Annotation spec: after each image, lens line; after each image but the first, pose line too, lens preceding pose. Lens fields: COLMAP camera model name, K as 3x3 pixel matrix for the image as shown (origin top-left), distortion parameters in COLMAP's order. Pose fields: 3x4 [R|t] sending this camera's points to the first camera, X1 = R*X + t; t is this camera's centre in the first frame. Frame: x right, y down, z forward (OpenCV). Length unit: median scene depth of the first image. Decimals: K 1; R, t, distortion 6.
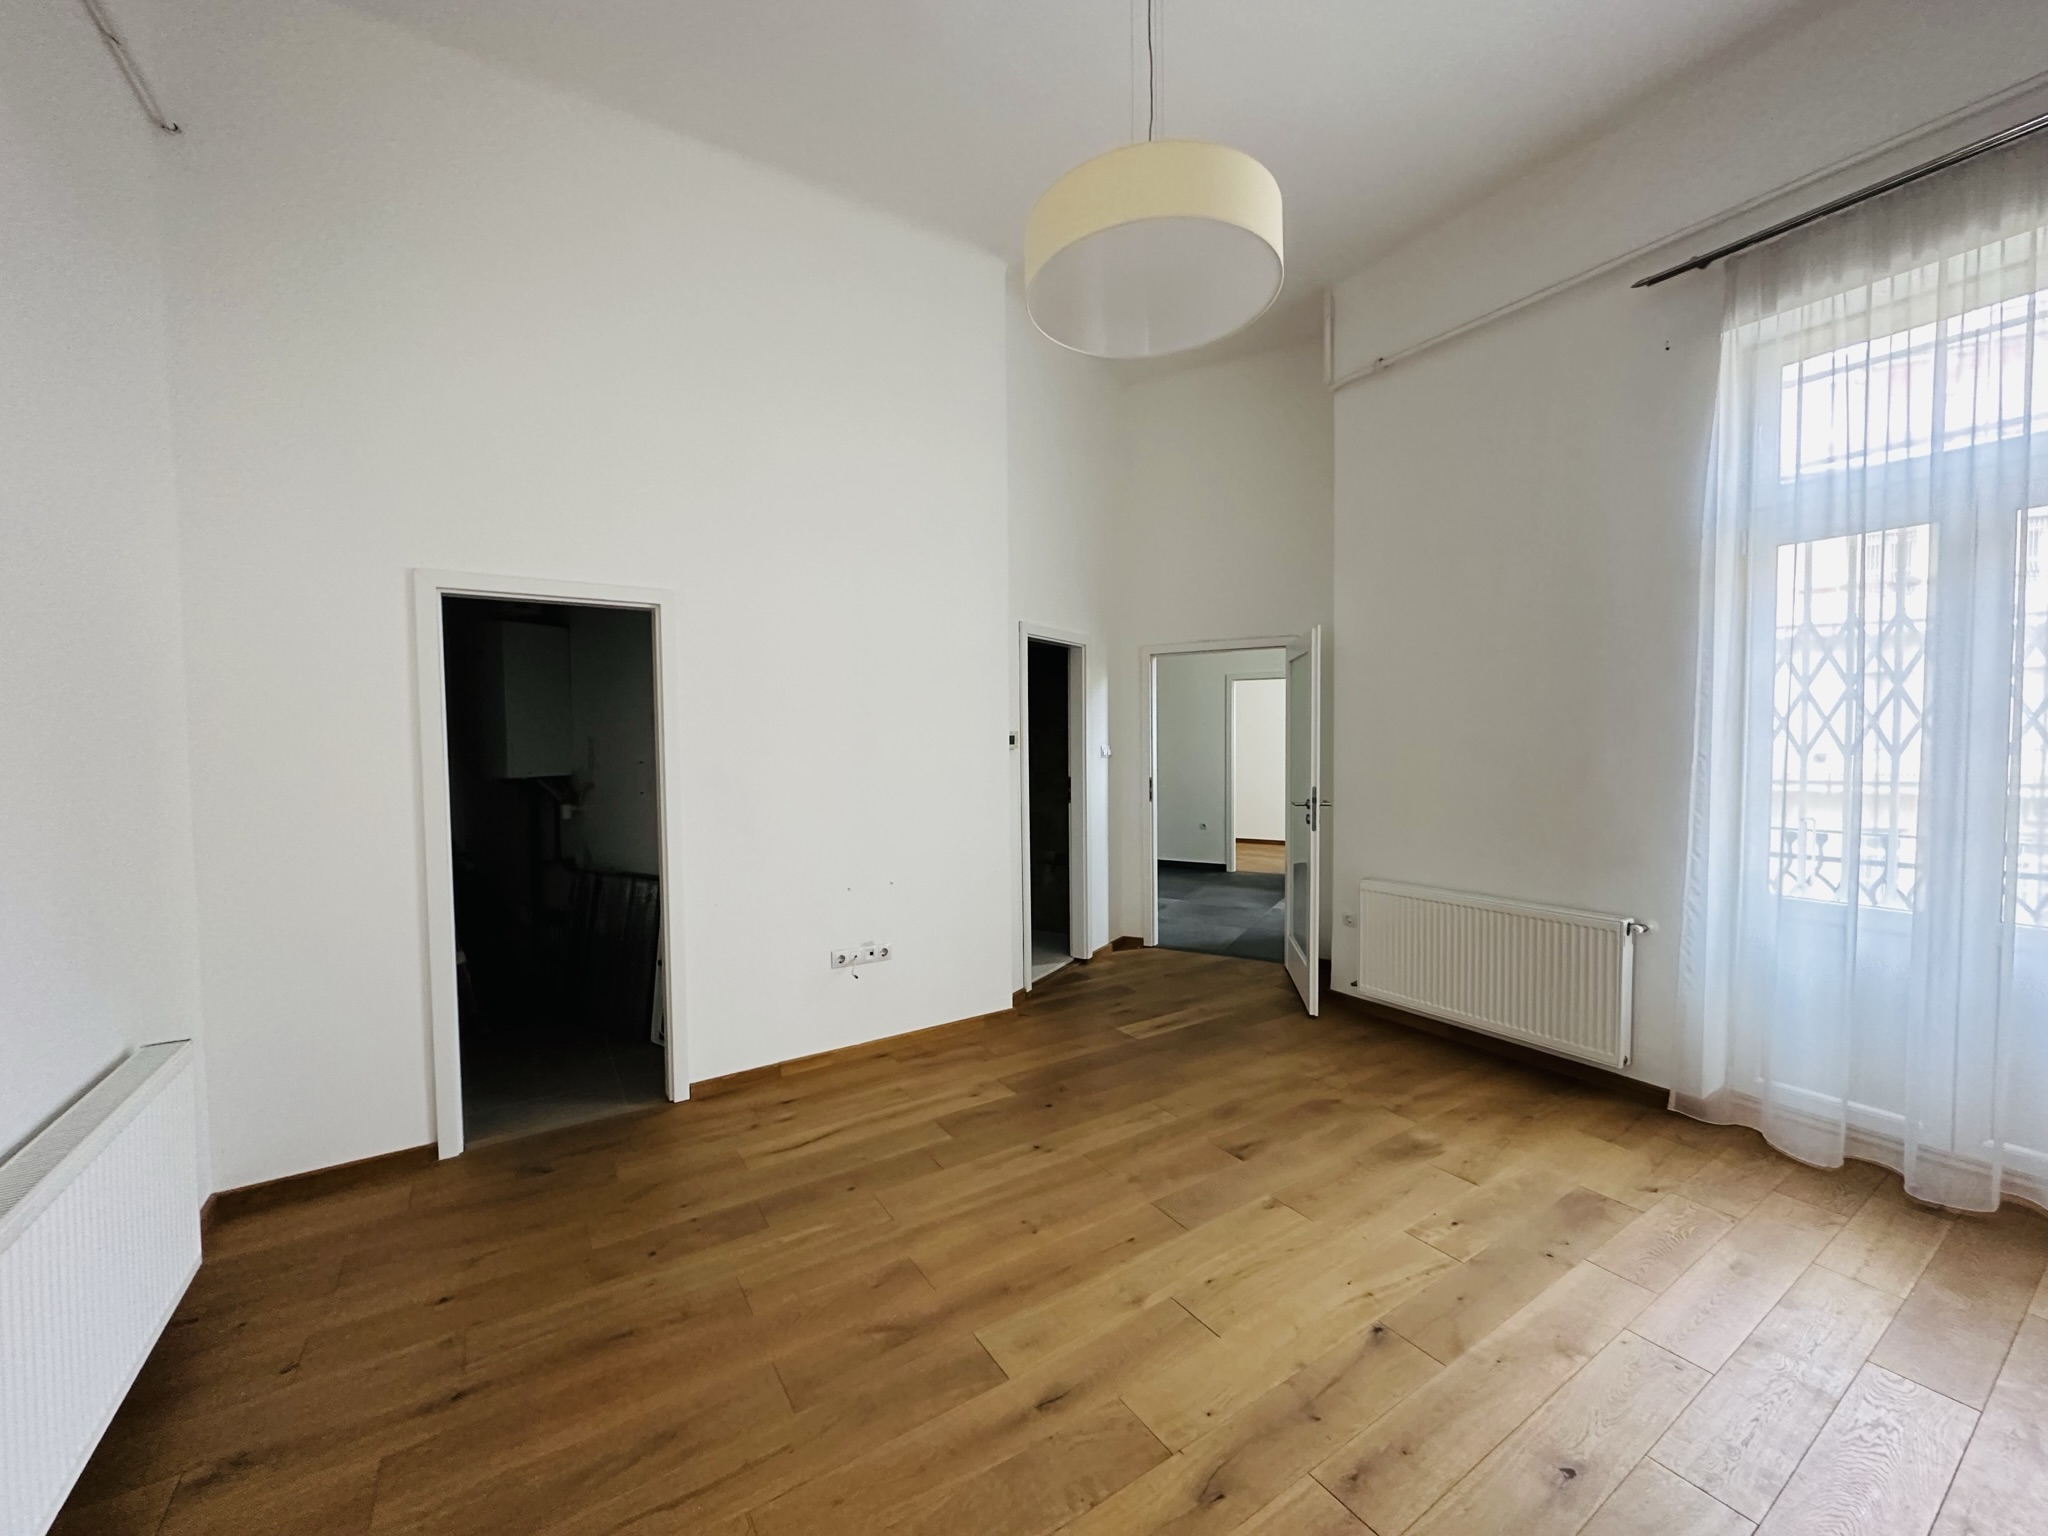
lens RADIAL K [[819.0, 0, 1020.3], [0, 819.0, 768.3], [0, 0, 1]] dist [-0.000636, 0.000229]
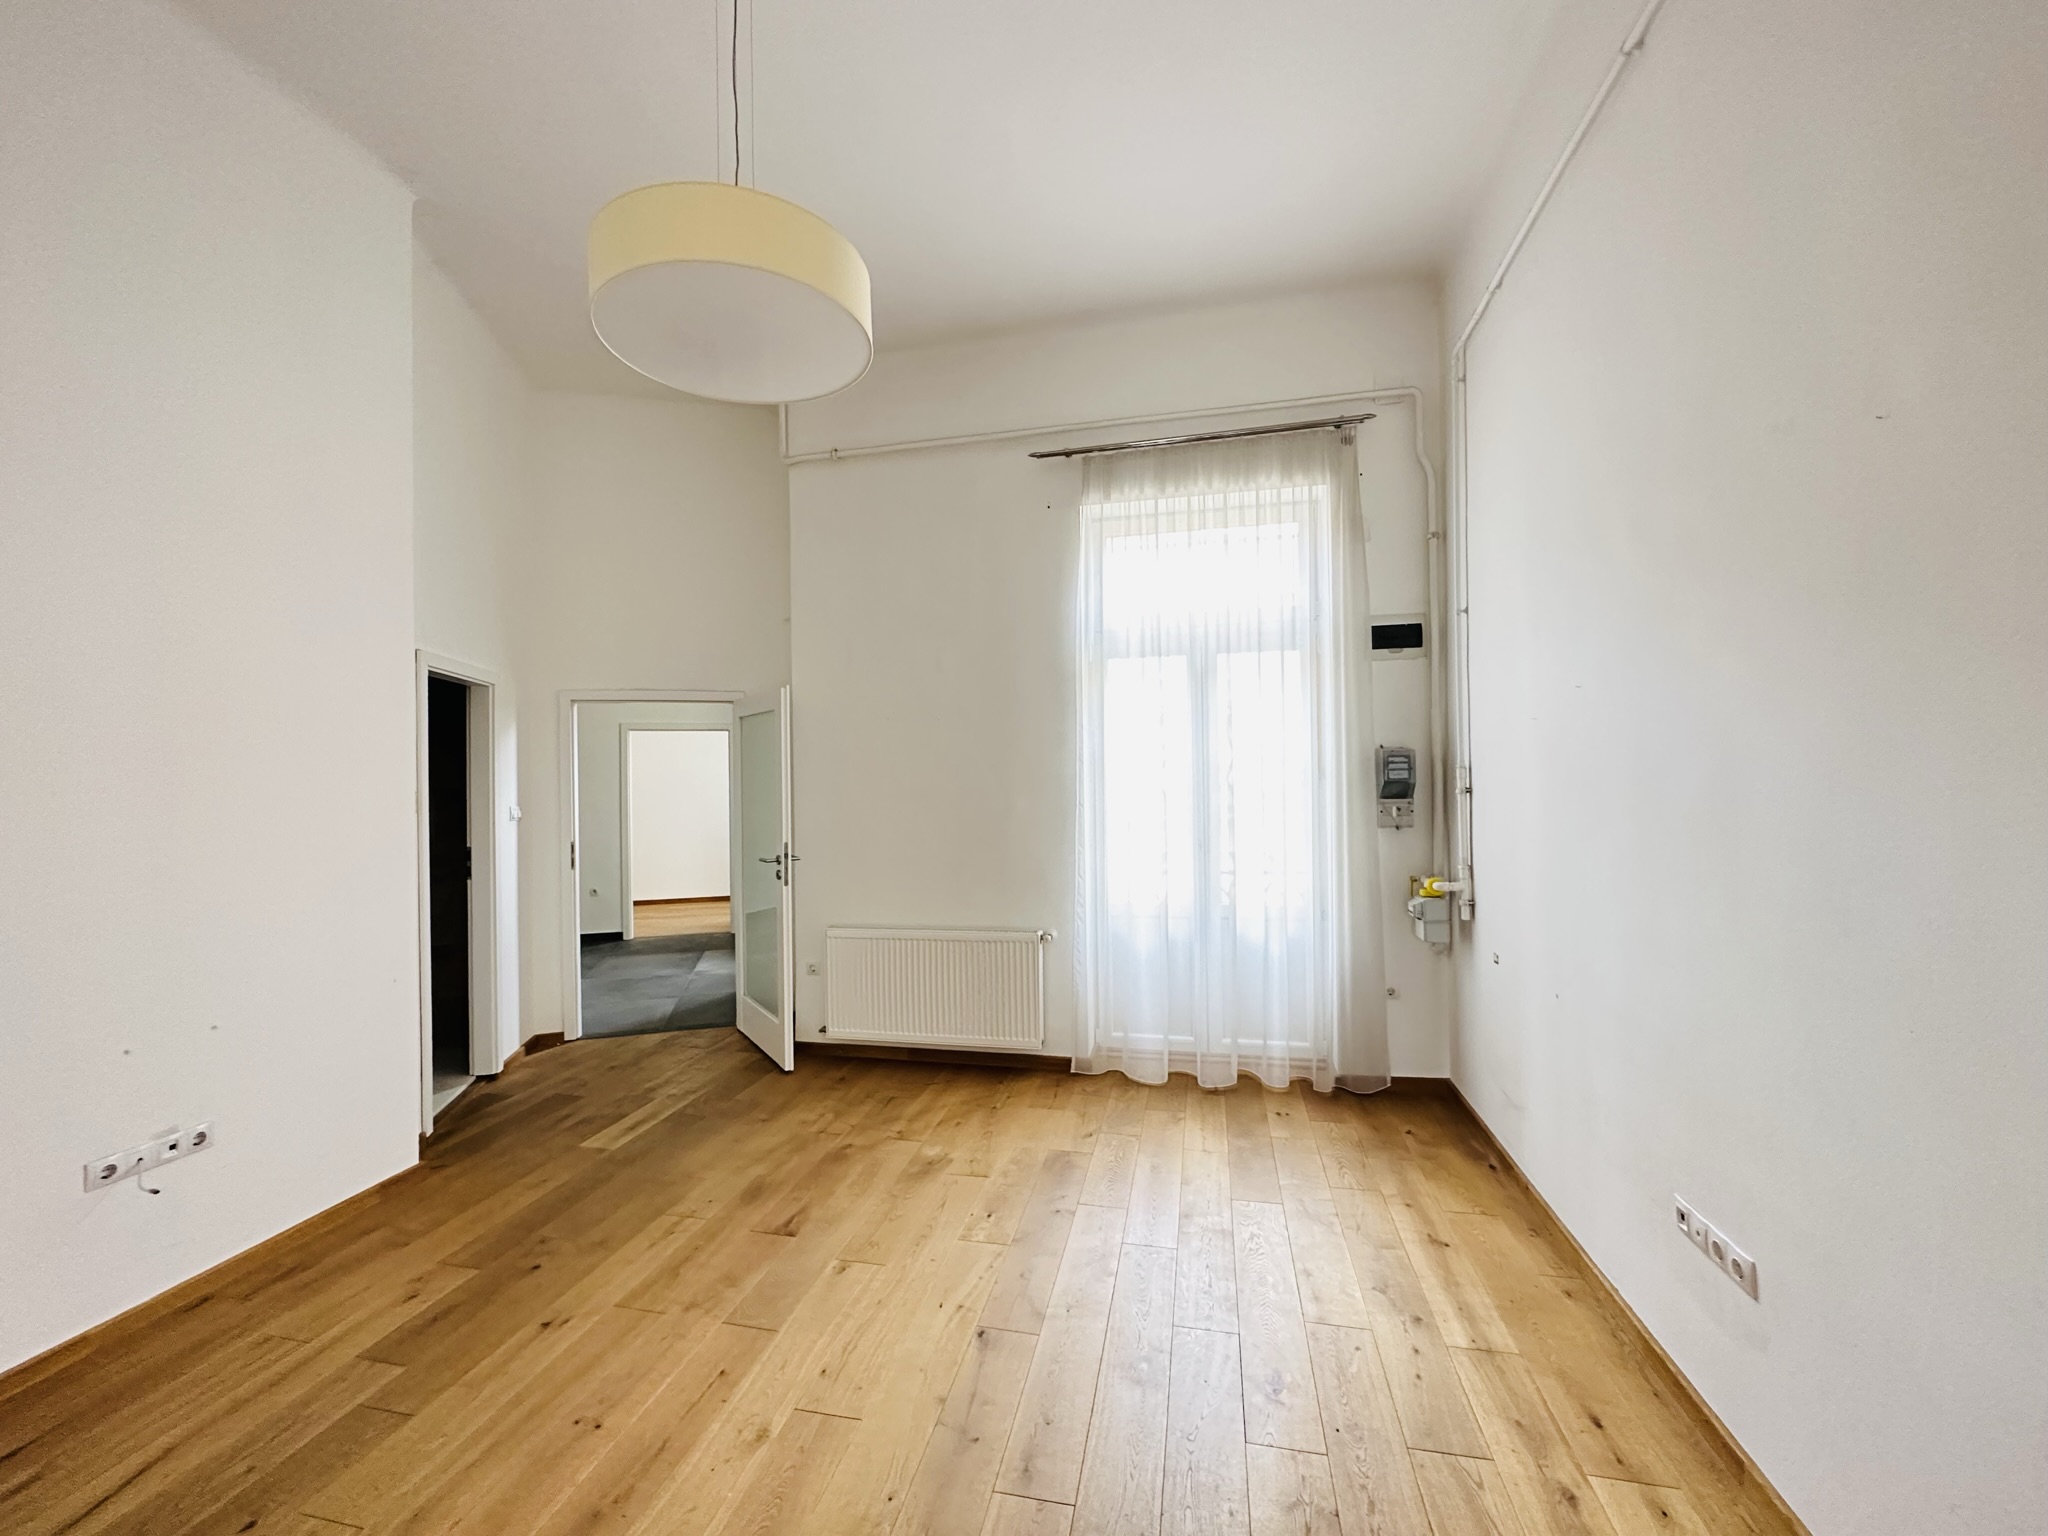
lens RADIAL K [[820.3, 0, 1029.9], [0, 820.3, 768.9], [0, 0, 1]] dist [0.001044, 0.000278]
pose [[0.710894, 0.005084, 0.703281, -0.180956], [0.036912, 0.998326, -0.044528, -0.015255], [-0.702330, 0.057614, 0.709516, 0.073344]]
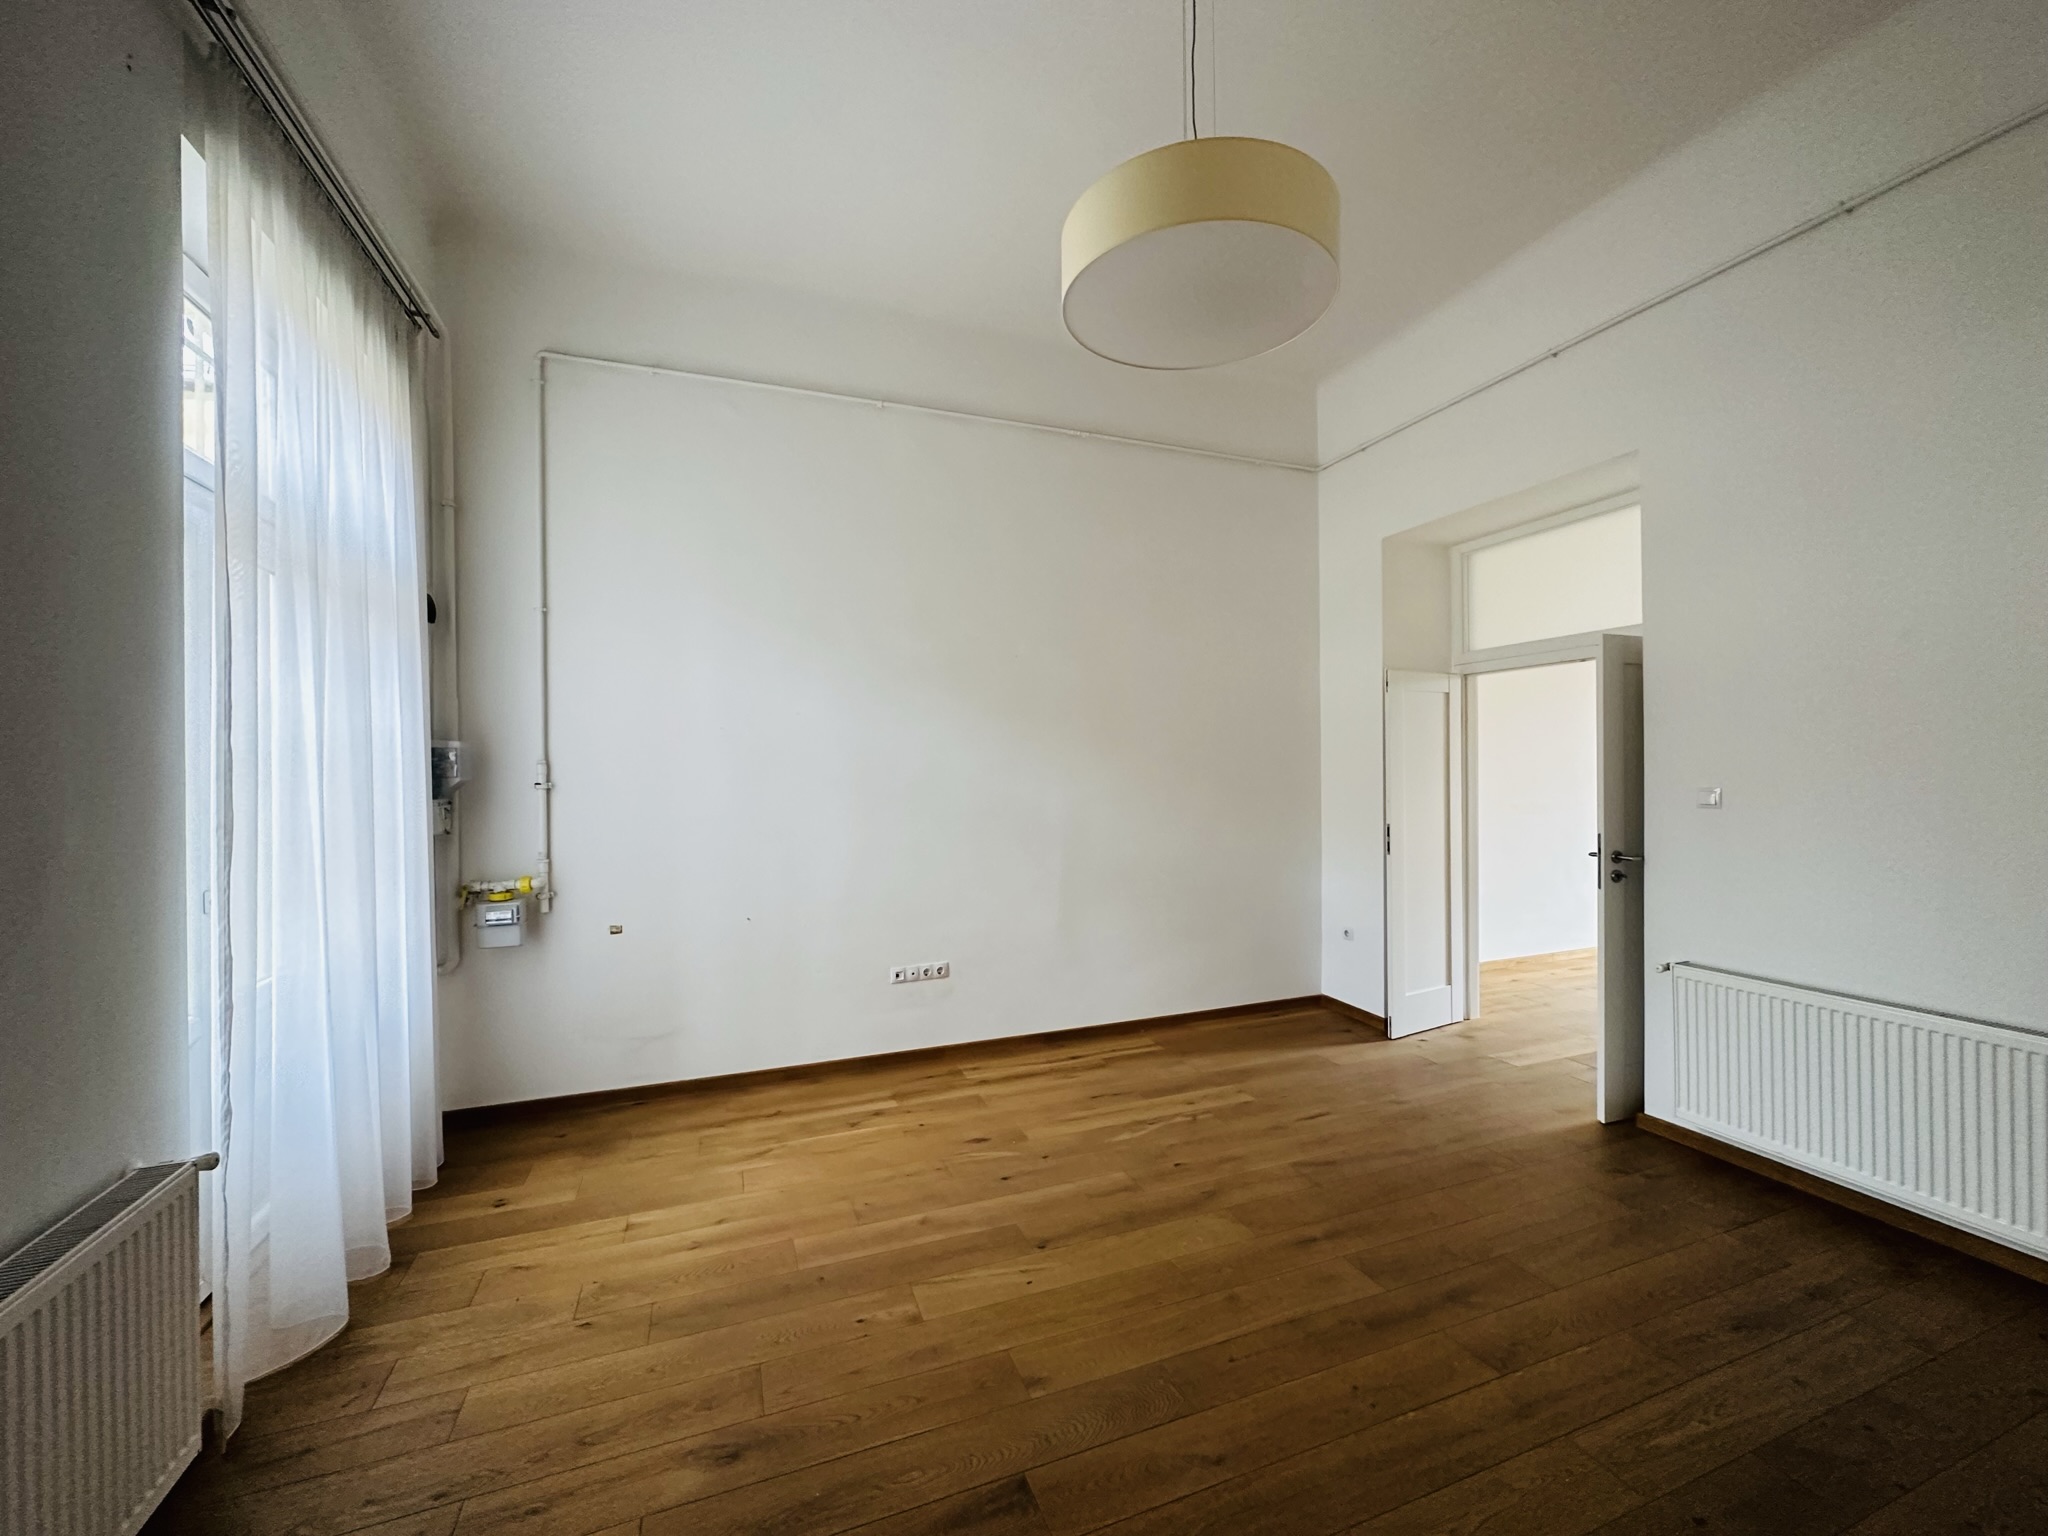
lens RADIAL K [[819.0, 0, 1020.3], [0, 819.0, 768.3], [0, 0, 1]] dist [-0.000636, 0.000229]
pose [[-0.975857, 0.024122, 0.217072, 0.108813], [0.033251, 0.998705, 0.038499, -0.057955], [-0.215862, 0.044788, -0.975396, 1.333080]]
